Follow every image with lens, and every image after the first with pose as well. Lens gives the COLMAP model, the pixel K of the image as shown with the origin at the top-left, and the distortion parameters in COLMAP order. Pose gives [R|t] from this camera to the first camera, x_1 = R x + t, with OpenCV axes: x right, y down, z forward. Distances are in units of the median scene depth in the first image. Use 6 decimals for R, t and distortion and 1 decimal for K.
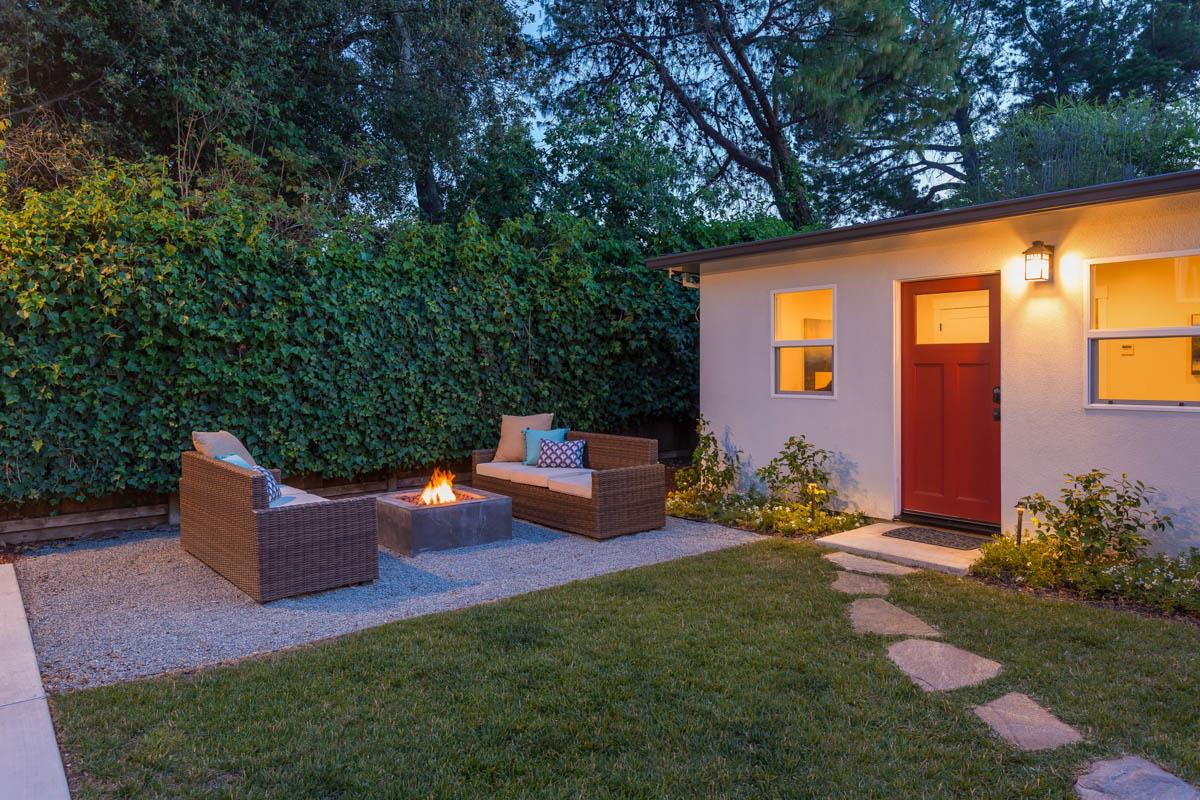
lens RADIAL K [[785.5, 0, 607.1], [0, 785.5, 371.4], [0, 0, 1]] dist [0.006243, -0.009575]
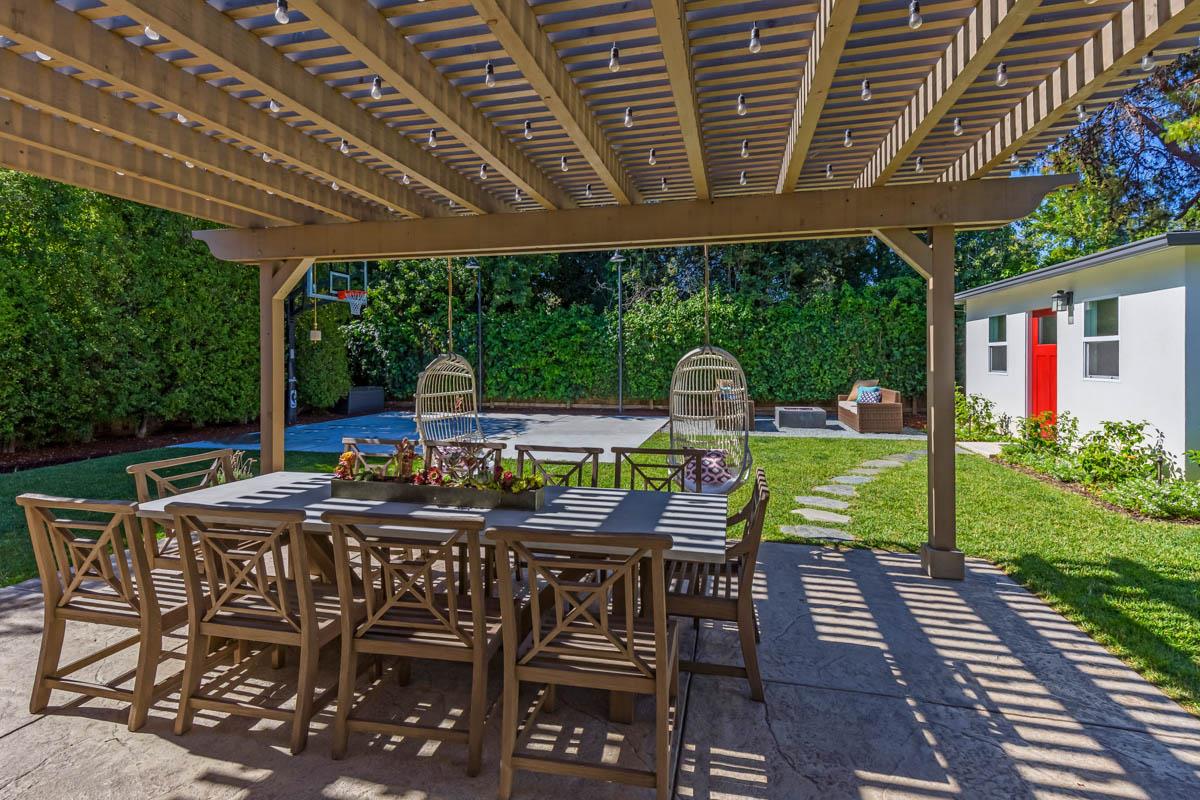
lens RADIAL K [[552.6, 0, 589.4], [0, 552.6, 357.4], [0, 0, 1]] dist [0.006301, -0.001204]
pose [[0.595877, 0.000047, -0.803076, 0.700845], [-0.003215, 0.999992, -0.002327, 0.000846], [0.803070, 0.003969, 0.595872, -0.519508]]
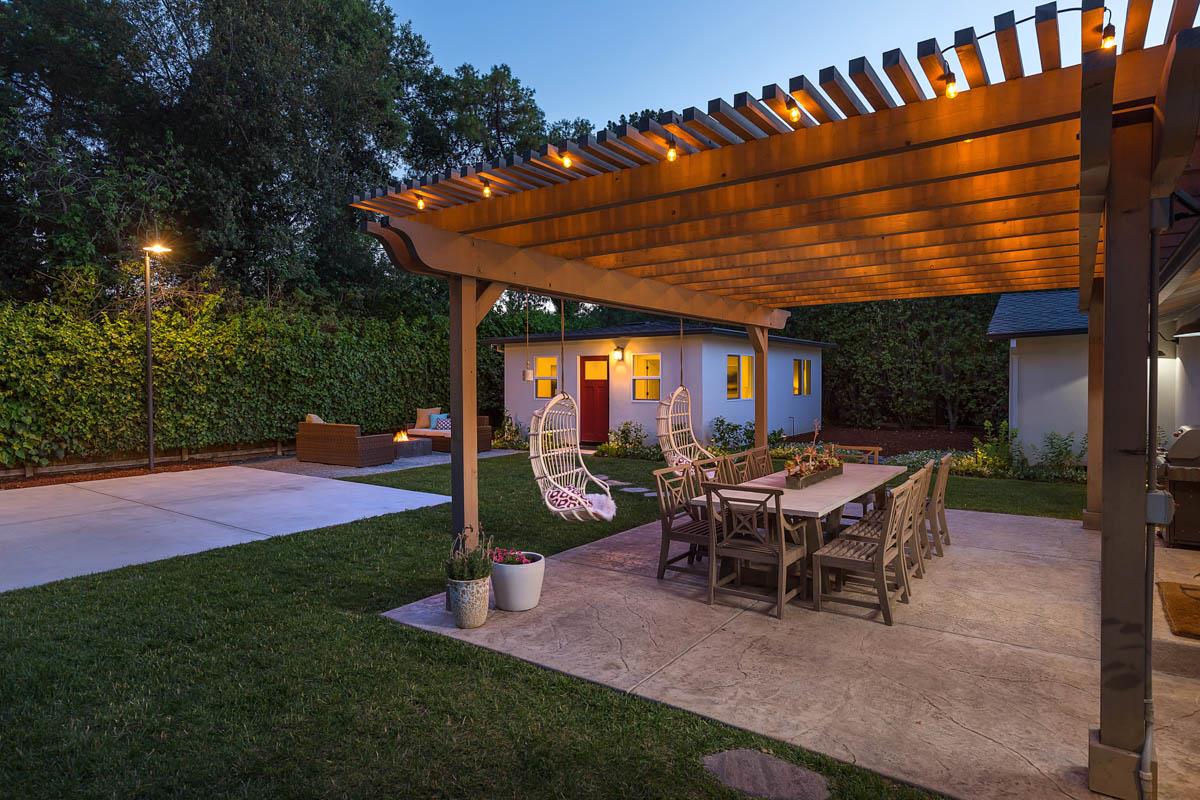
lens RADIAL K [[664.9, 0, 599.8], [0, 664.9, 399.0], [0, 0, 1]] dist [-0.001291, 0.003812]
pose [[0.965896, -0.006037, 0.258862, -0.132283], [0.000106, 0.999737, 0.022918, -0.017419], [-0.258932, -0.022109, 0.965643, -1.080534]]
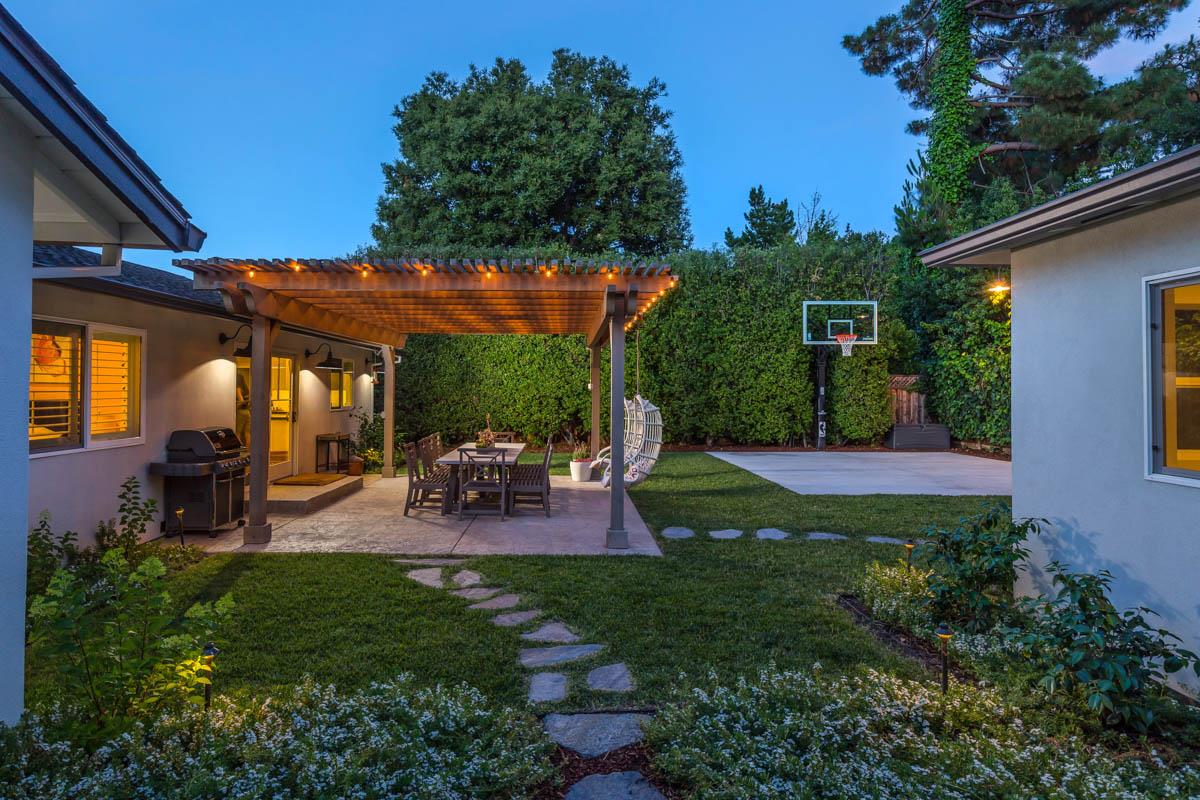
lens RADIAL K [[664.9, 0, 571.5], [0, 664.9, 375.0], [0, 0, 1]] dist [-0.001291, 0.003812]
pose [[-0.643559, -0.012380, -0.765296, 1.210033], [-0.003663, 0.999908, -0.013094, -0.033146], [0.765388, -0.005624, -0.643545, 0.603864]]
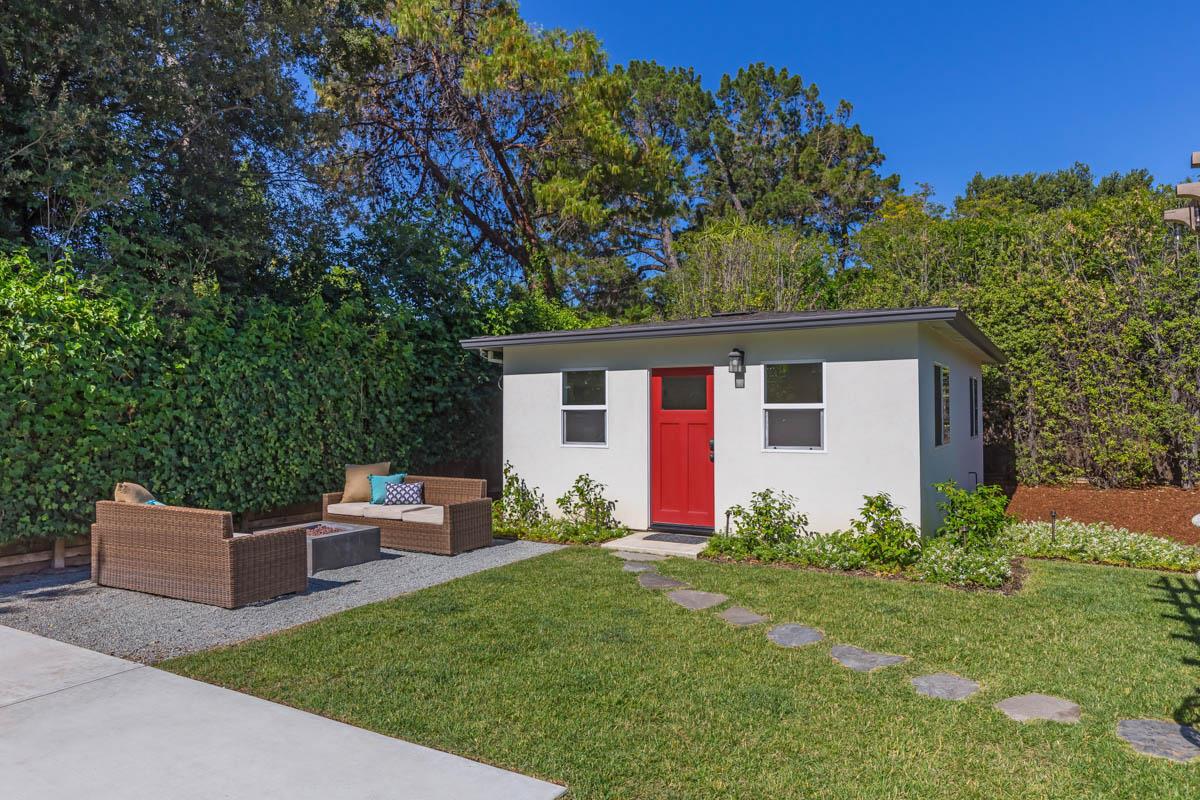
lens RADIAL K [[765.3, 0, 596.7], [0, 765.3, 392.8], [0, 0, 1]] dist [0.002263, -0.000536]
pose [[0.939384, 0.009811, 0.342726, -0.192666], [0.001185, 0.999492, -0.031860, -0.018764], [-0.342865, 0.030335, 0.938895, -0.280911]]
